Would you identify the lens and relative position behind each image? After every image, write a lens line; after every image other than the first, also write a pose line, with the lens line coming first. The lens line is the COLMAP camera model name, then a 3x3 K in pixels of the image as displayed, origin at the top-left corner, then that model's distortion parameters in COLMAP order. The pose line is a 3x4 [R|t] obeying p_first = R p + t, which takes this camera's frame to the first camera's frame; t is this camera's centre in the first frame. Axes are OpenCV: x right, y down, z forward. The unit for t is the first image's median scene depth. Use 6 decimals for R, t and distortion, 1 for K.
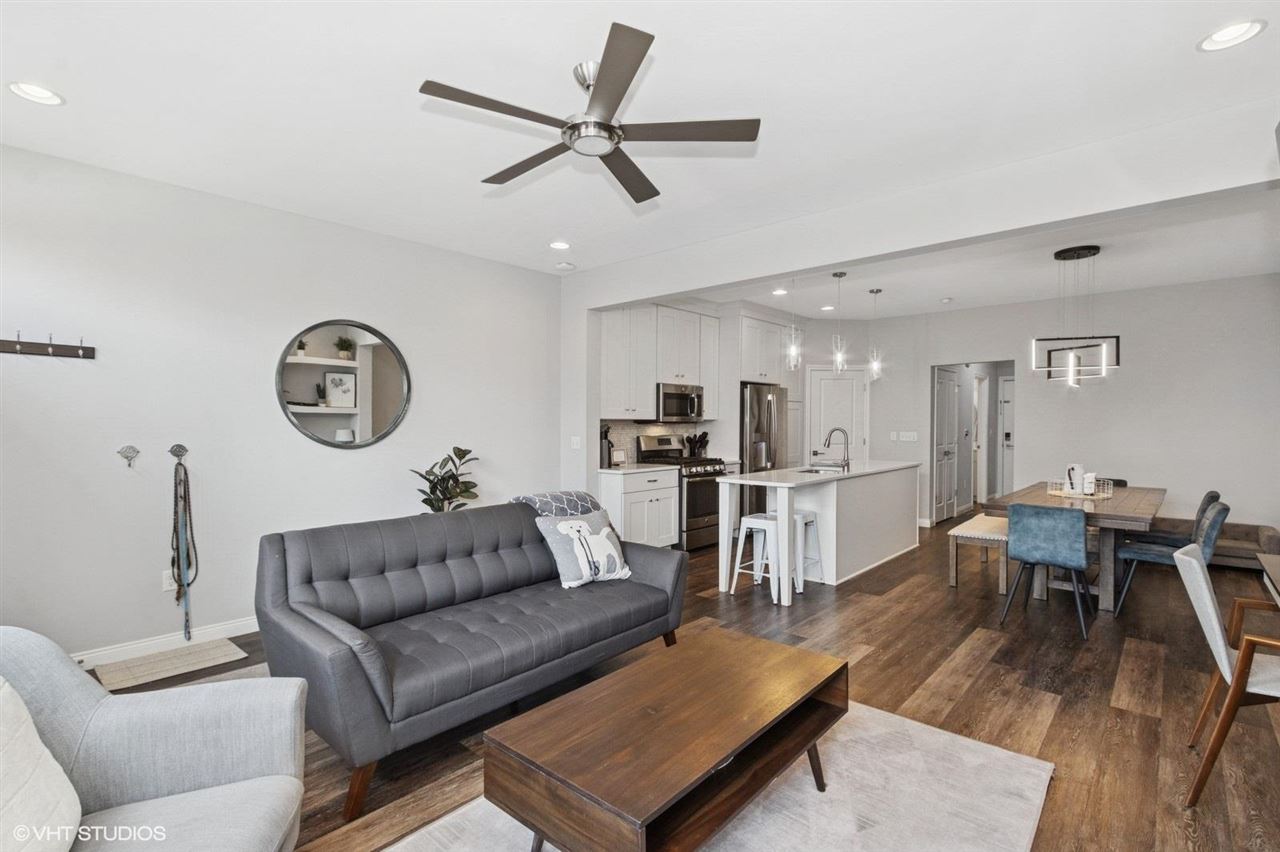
lens RADIAL K [[597.2, 0, 641.6], [0, 597.2, 428.0], [0, 0, 1]] dist [0.006540, -0.000183]
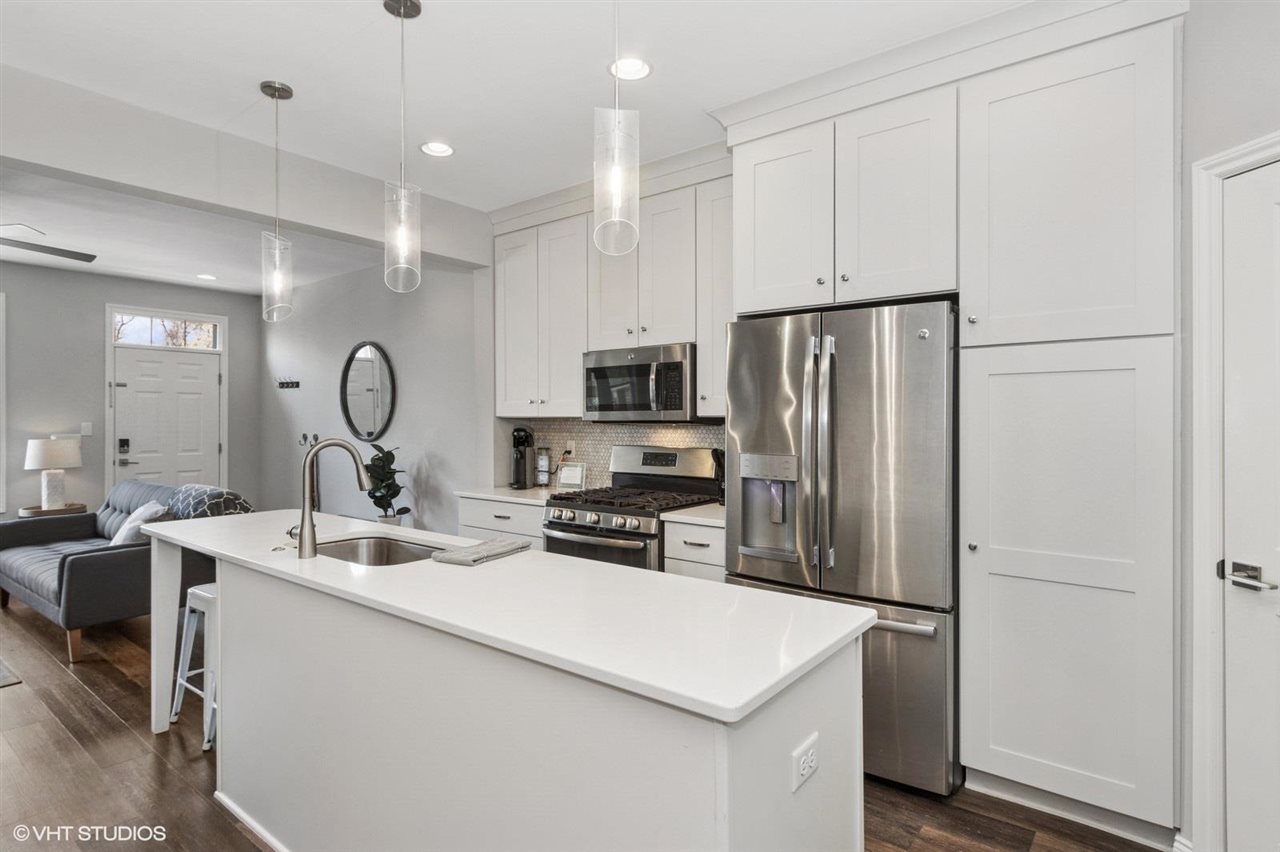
lens RADIAL K [[685.5, 0, 643.7], [0, 685.5, 426.0], [0, 0, 1]] dist [0.003062, 0.000068]
pose [[0.061441, 0.007294, -0.998084, 0.613108], [-0.011359, 0.999914, 0.006608, -0.009550], [0.998046, 0.010932, 0.061519, 0.934808]]
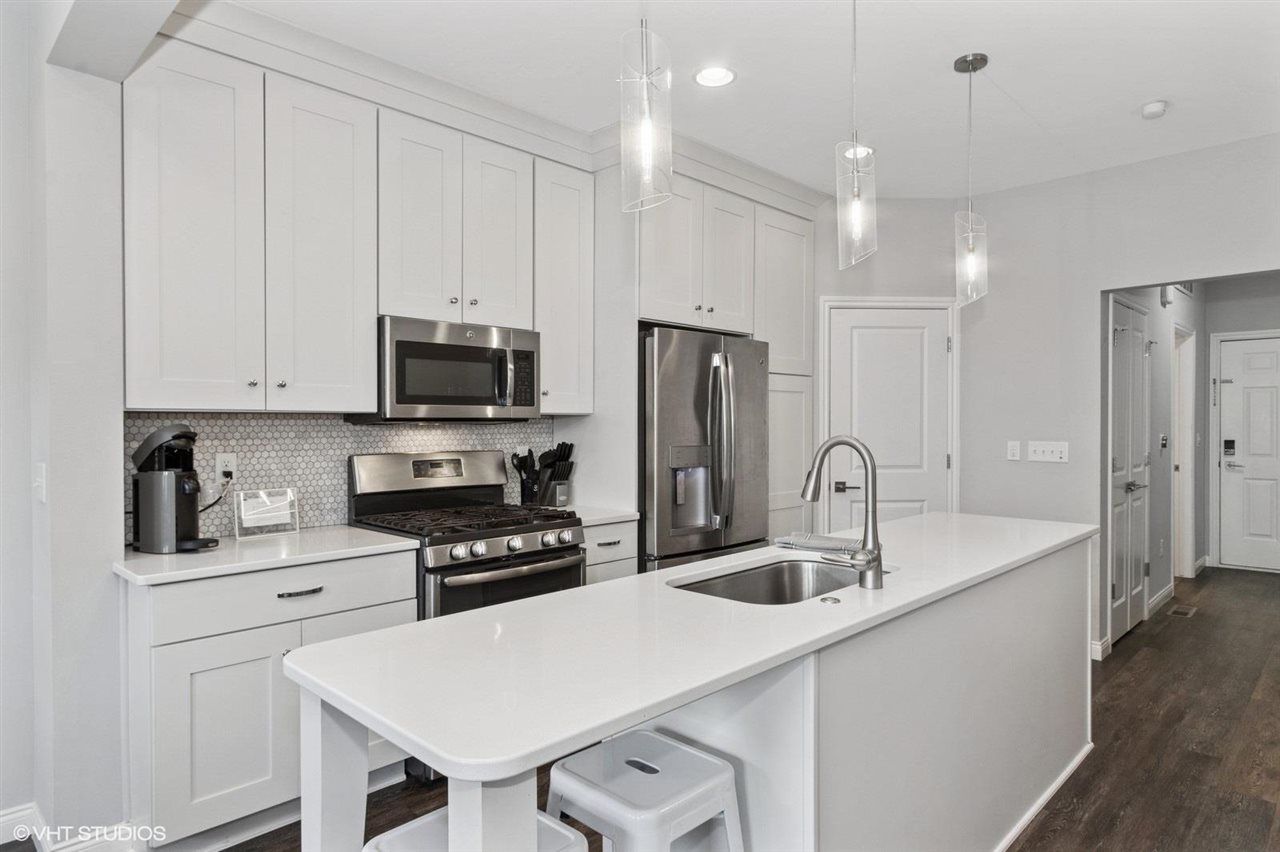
lens RADIAL K [[756.5, 0, 637.3], [0, 756.5, 429.5], [0, 0, 1]] dist [-0.005164, -0.001673]
pose [[0.999236, -0.004287, -0.038858, 0.191571], [0.004098, 0.999979, -0.004931, -0.000342], [0.038878, 0.004768, 0.999233, 0.499130]]
